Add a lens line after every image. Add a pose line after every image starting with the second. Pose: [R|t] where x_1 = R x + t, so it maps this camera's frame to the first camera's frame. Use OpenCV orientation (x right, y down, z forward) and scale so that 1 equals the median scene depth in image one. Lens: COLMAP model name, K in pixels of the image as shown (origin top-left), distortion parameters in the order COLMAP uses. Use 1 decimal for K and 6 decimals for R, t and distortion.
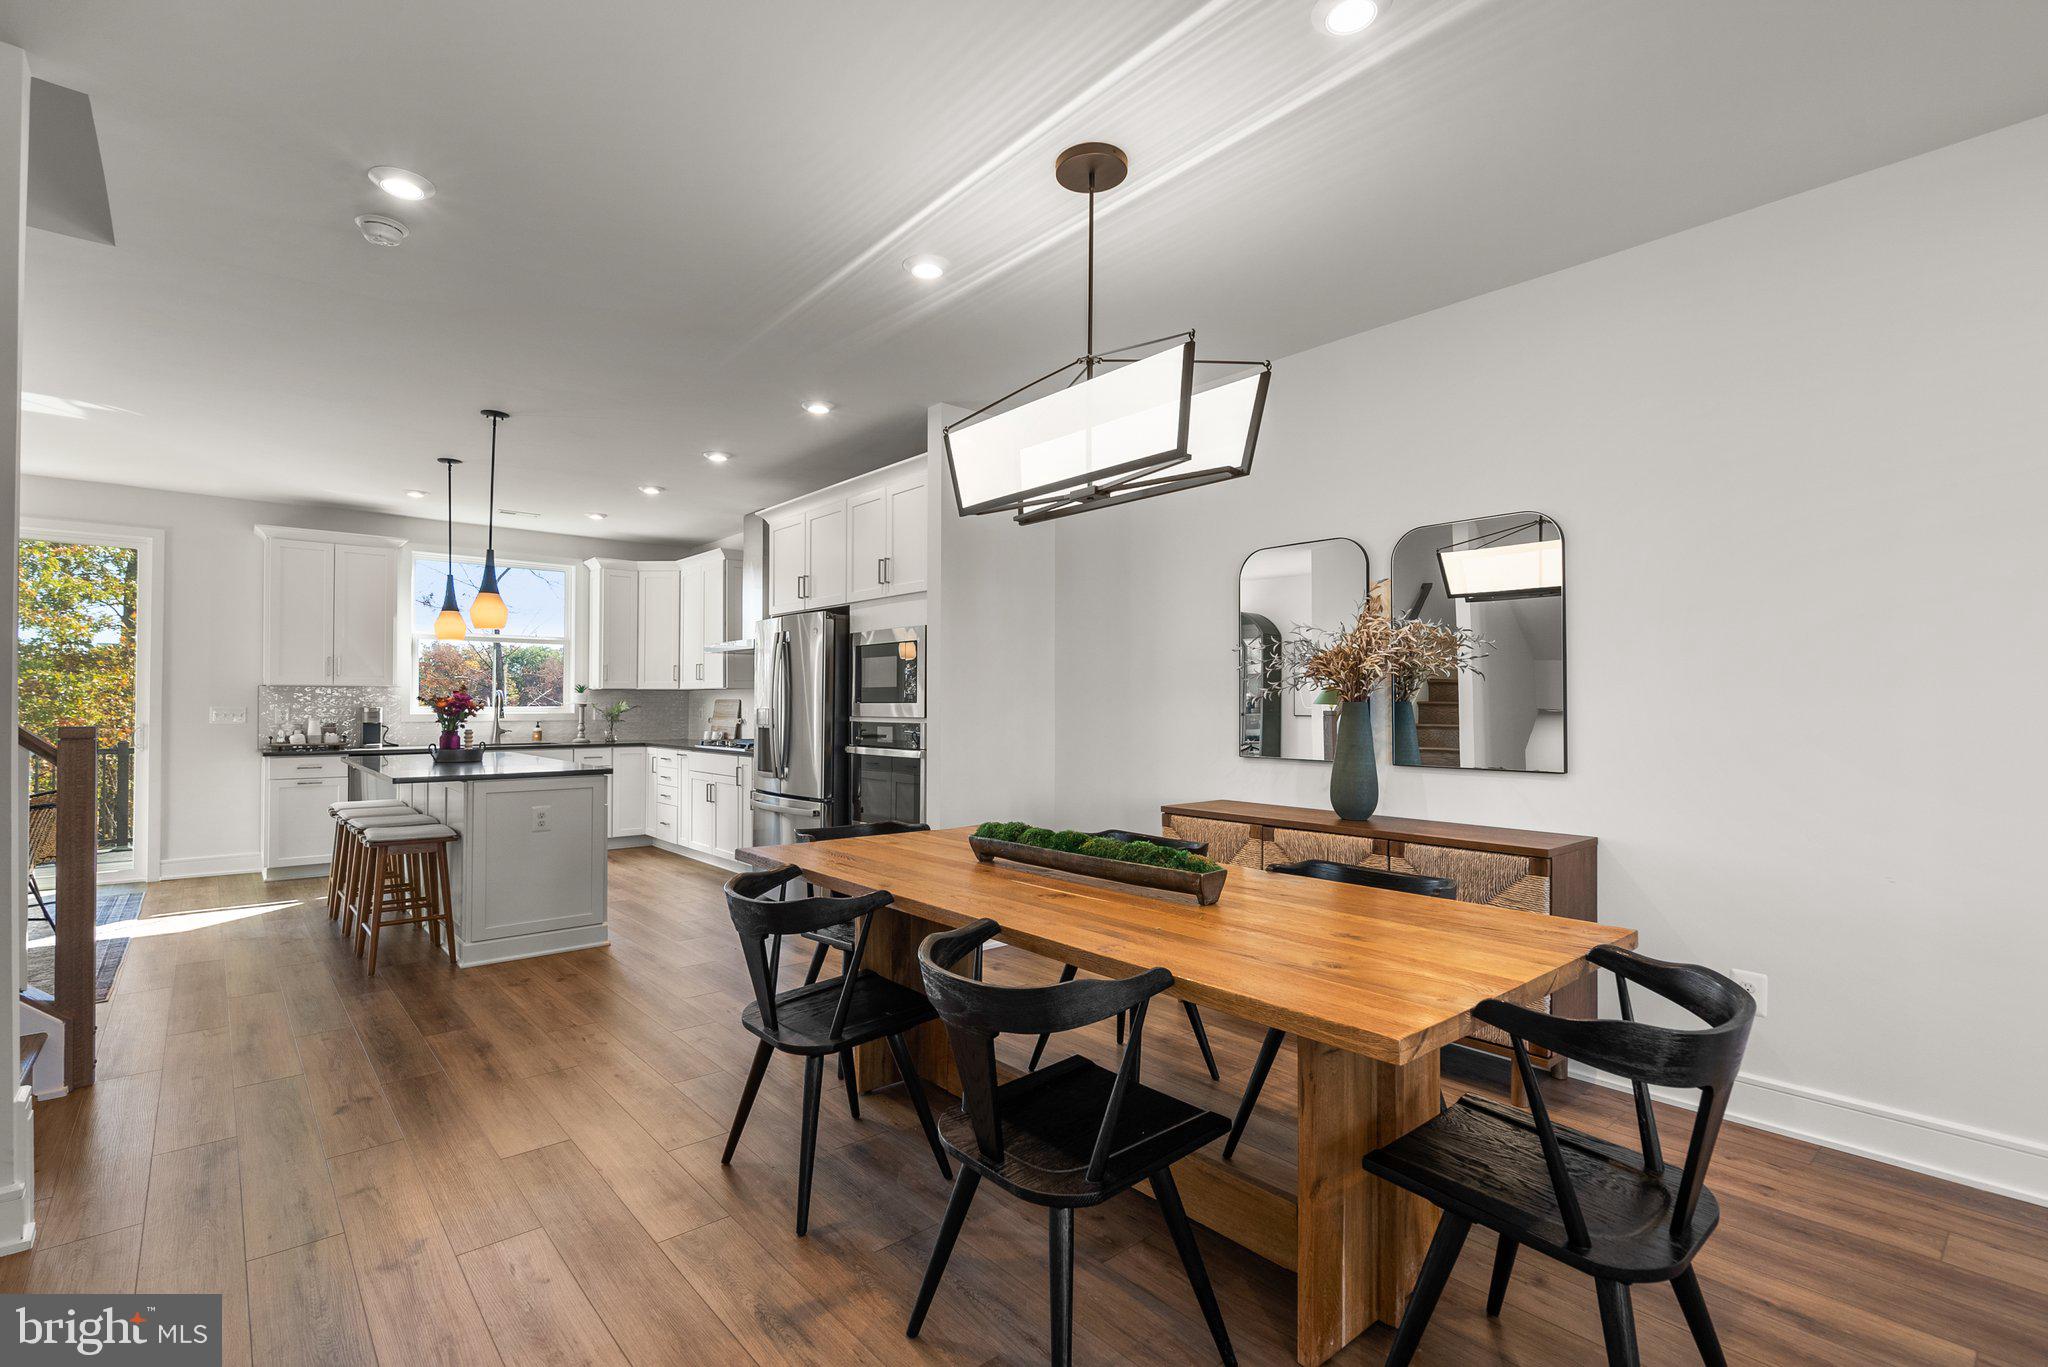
lens RADIAL K [[937.7, 0, 1008.3], [0, 937.7, 691.1], [0, 0, 1]] dist [0.001808, 0.000275]
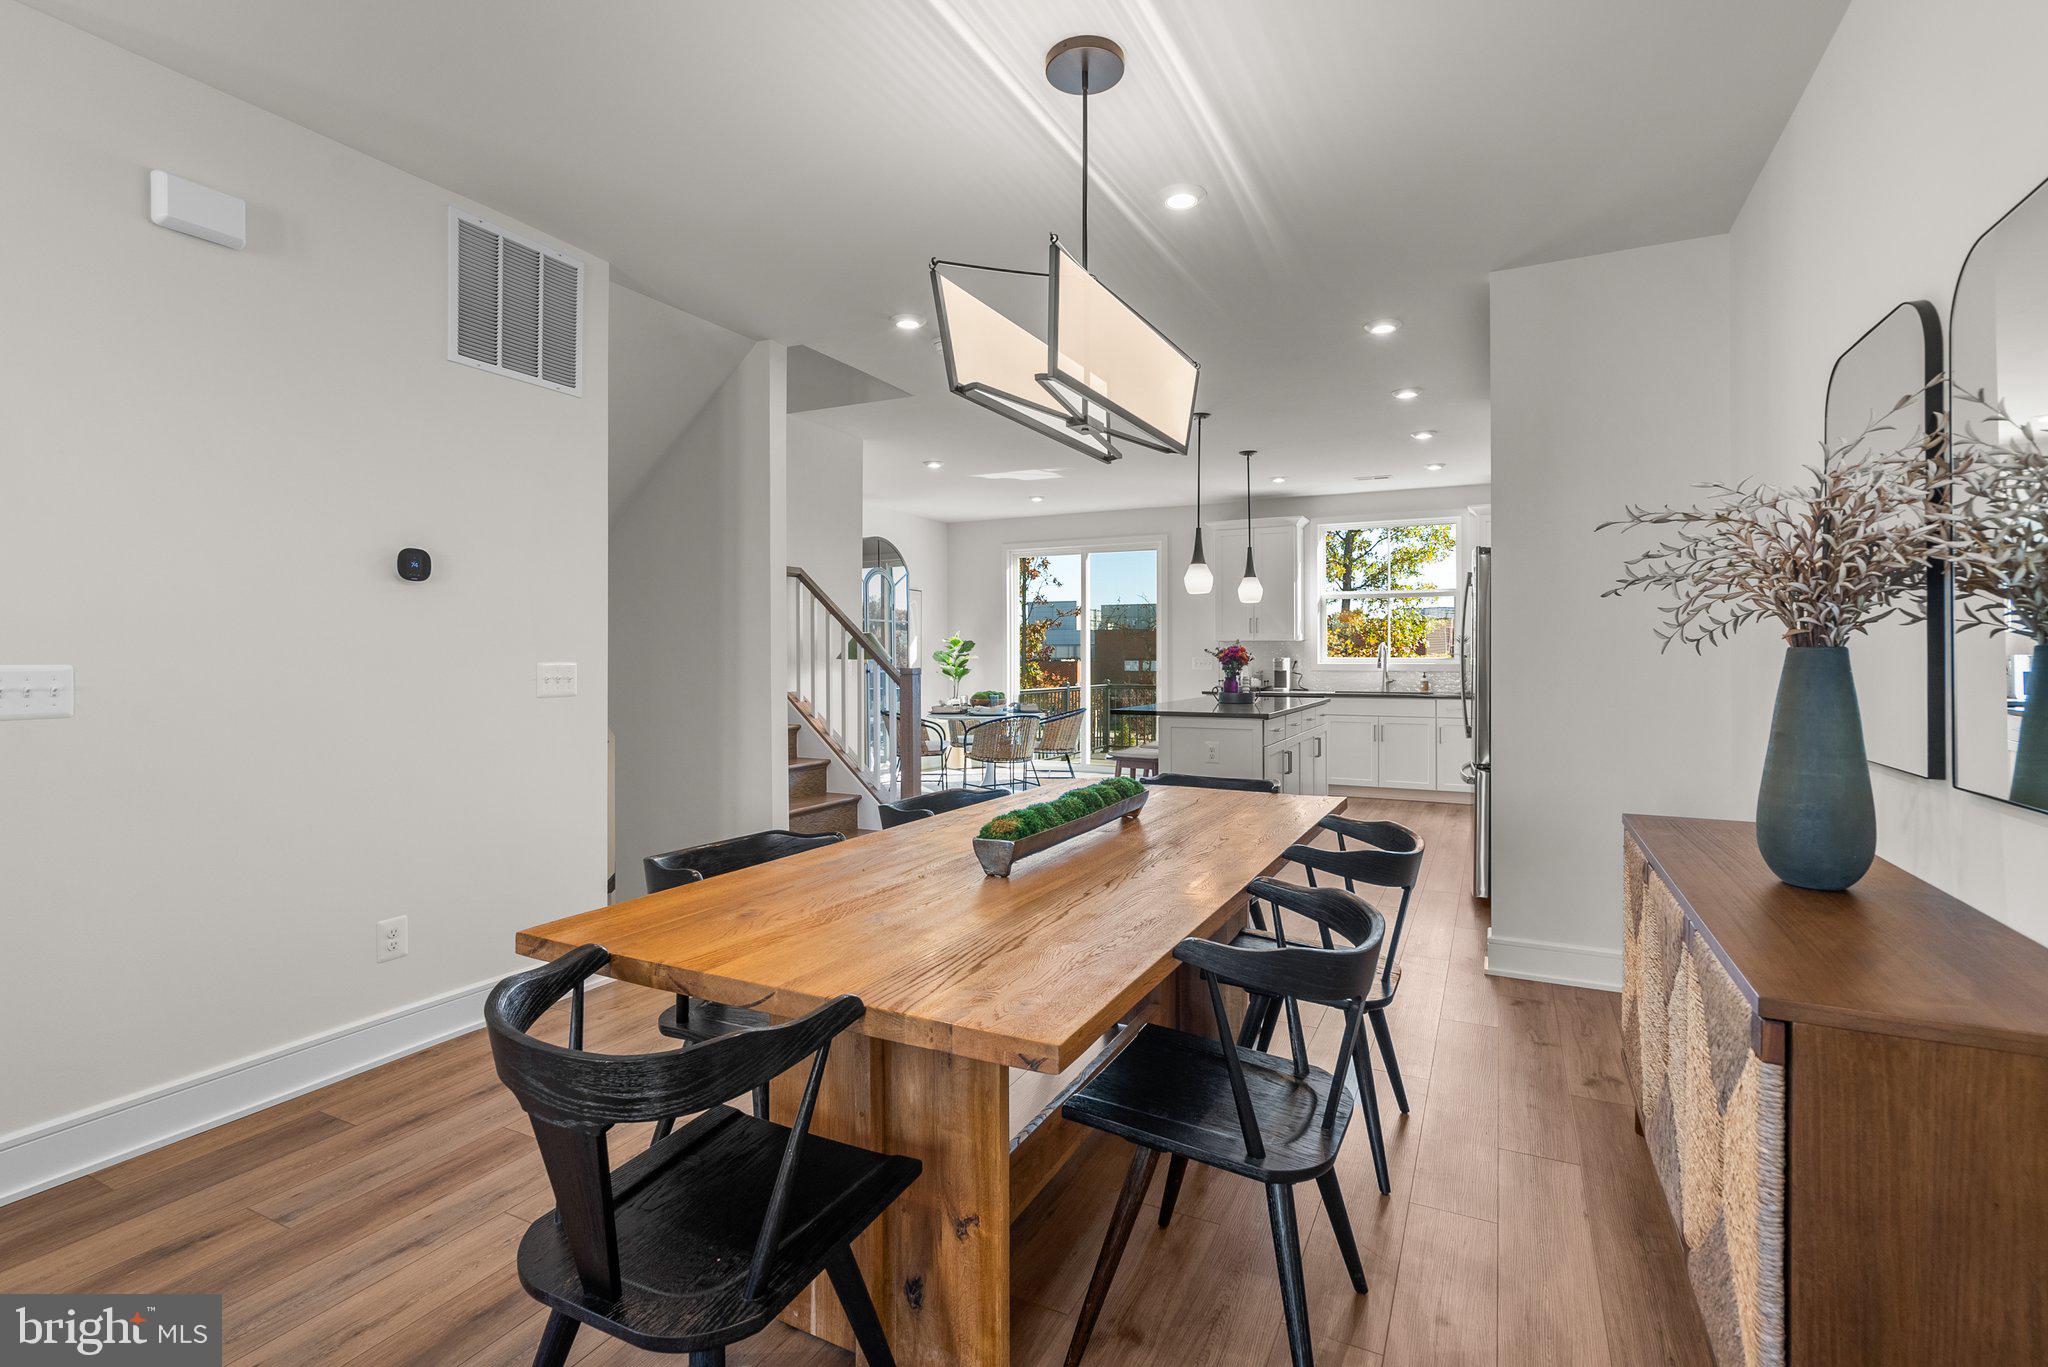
lens RADIAL K [[946.0, 0, 1023.8], [0, 946.0, 642.2], [0, 0, 1]] dist [0.000428, -0.000194]
pose [[0.388660, -0.014414, -0.921268, 0.352585], [0.014042, 0.999854, -0.009720, 0.004239], [0.921274, -0.009159, 0.388806, 0.229106]]
